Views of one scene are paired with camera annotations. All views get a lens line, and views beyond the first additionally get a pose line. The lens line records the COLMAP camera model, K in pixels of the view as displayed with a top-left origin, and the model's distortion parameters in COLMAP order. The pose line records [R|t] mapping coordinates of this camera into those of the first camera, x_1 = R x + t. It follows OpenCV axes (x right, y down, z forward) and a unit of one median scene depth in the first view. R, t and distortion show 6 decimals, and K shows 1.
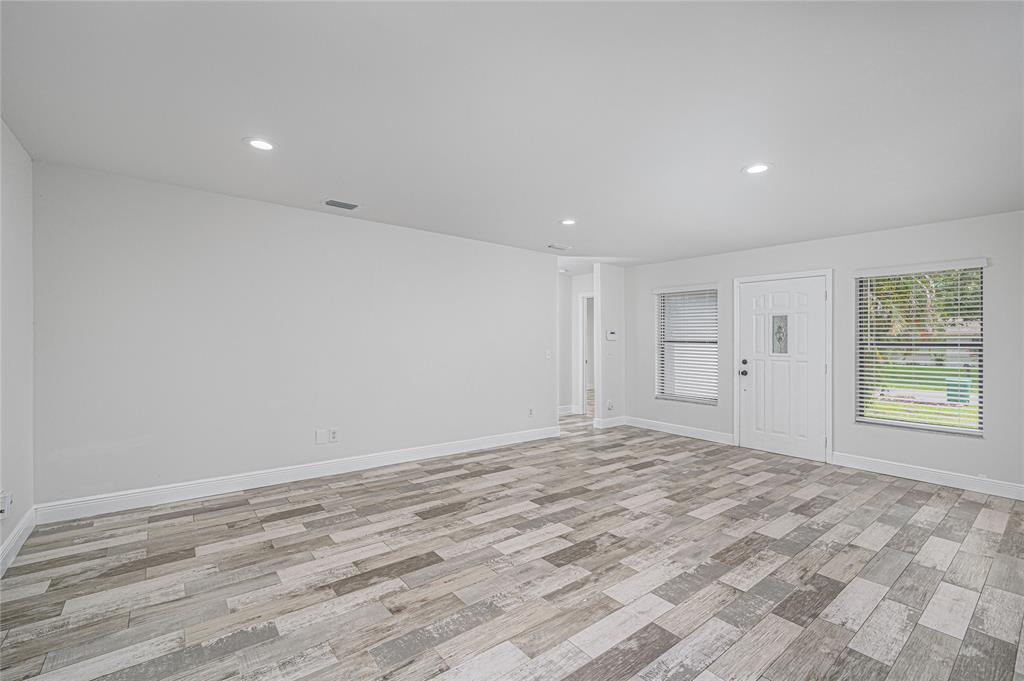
lens RADIAL K [[427.8, 0, 512.5], [0, 427.8, 340.5], [0, 0, 1]] dist [0.003303, 0.000117]
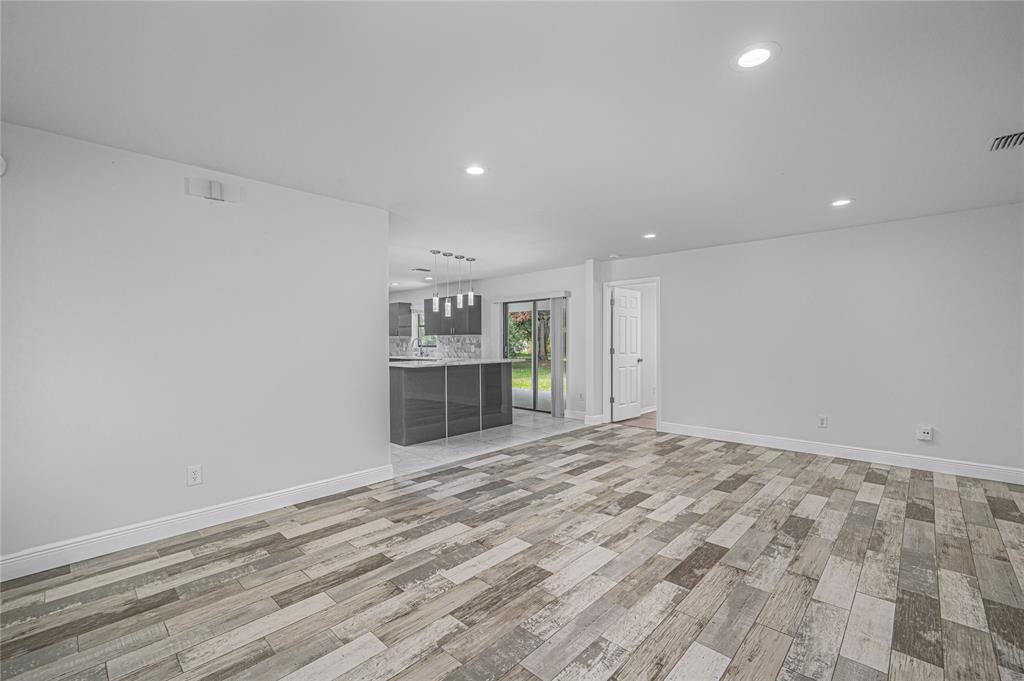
lens RADIAL K [[427.8, 0, 509.4], [0, 427.8, 339.5], [0, 0, 1]] dist [0.003303, 0.000117]
pose [[-0.989820, -0.011674, -0.141844, 0.607594], [-0.010730, 0.999915, -0.007419, 0.016832], [0.141919, -0.005821, -0.989861, 1.927978]]
